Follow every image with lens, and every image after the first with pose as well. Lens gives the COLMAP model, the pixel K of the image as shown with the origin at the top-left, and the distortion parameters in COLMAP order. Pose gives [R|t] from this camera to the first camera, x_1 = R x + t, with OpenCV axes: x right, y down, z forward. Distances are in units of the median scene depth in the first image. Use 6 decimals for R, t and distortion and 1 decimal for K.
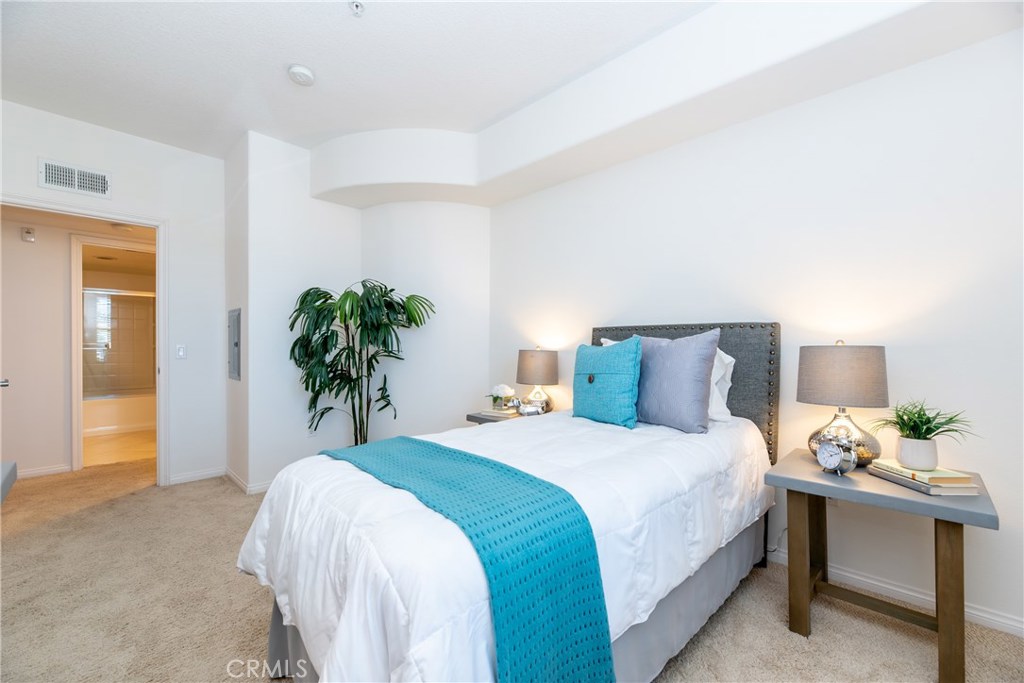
lens RADIAL K [[415.5, 0, 512.0], [0, 415.5, 341.5], [0, 0, 1]] dist [0.104035, -0.000084]
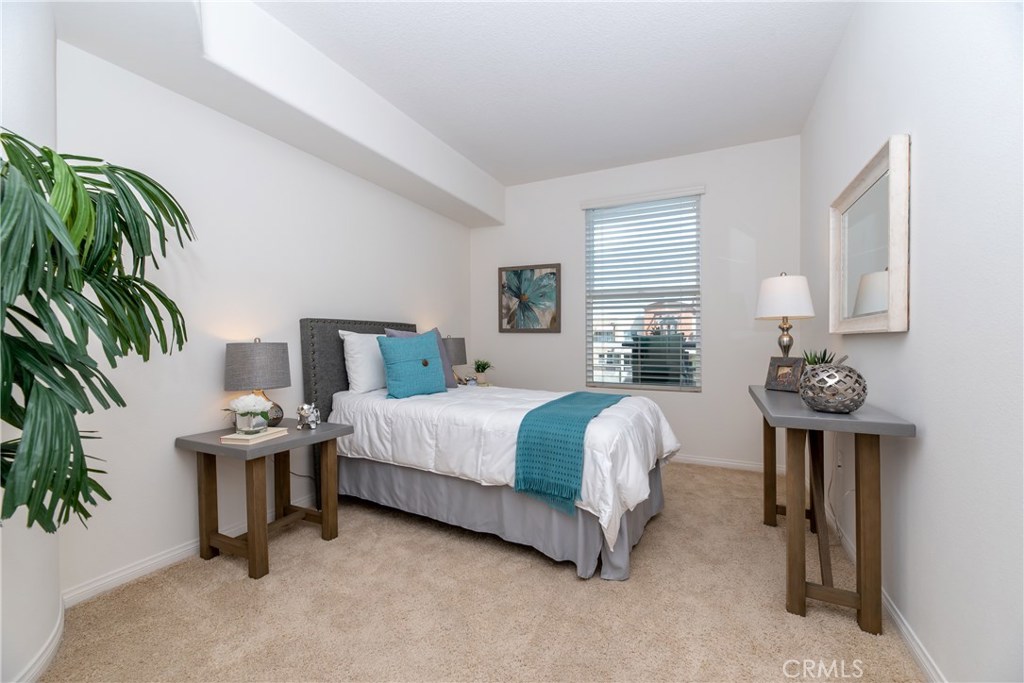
lens RADIAL K [[416.5, 0, 512.0], [0, 416.5, 341.5], [0, 0, 1]] dist [0.000089, -0.000505]
pose [[-0.306064, 0.004180, 0.952002, -1.613735], [0.001635, 0.999991, -0.003865, 0.031612], [-0.952010, 0.000374, -0.306068, 1.706689]]
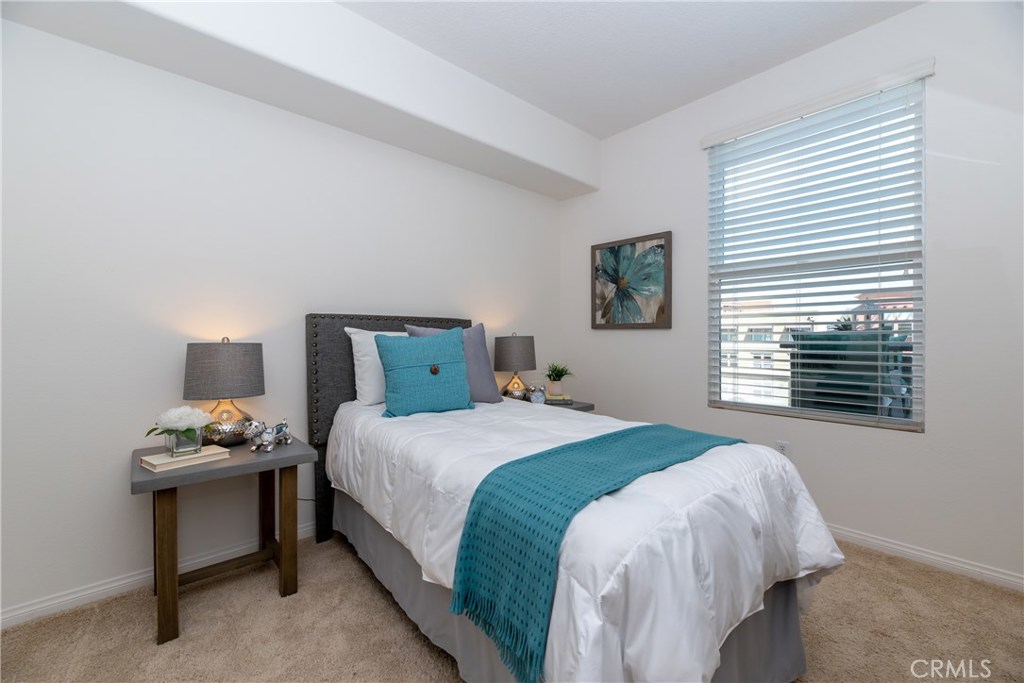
lens RADIAL K [[416.5, 0, 512.0], [0, 416.5, 341.5], [0, 0, 1]] dist [0.000089, -0.000505]
pose [[0.080063, 0.000420, 0.996790, -0.558078], [0.000141, 1.000000, -0.000433, 0.018819], [-0.996790, 0.000175, 0.080062, 0.554790]]
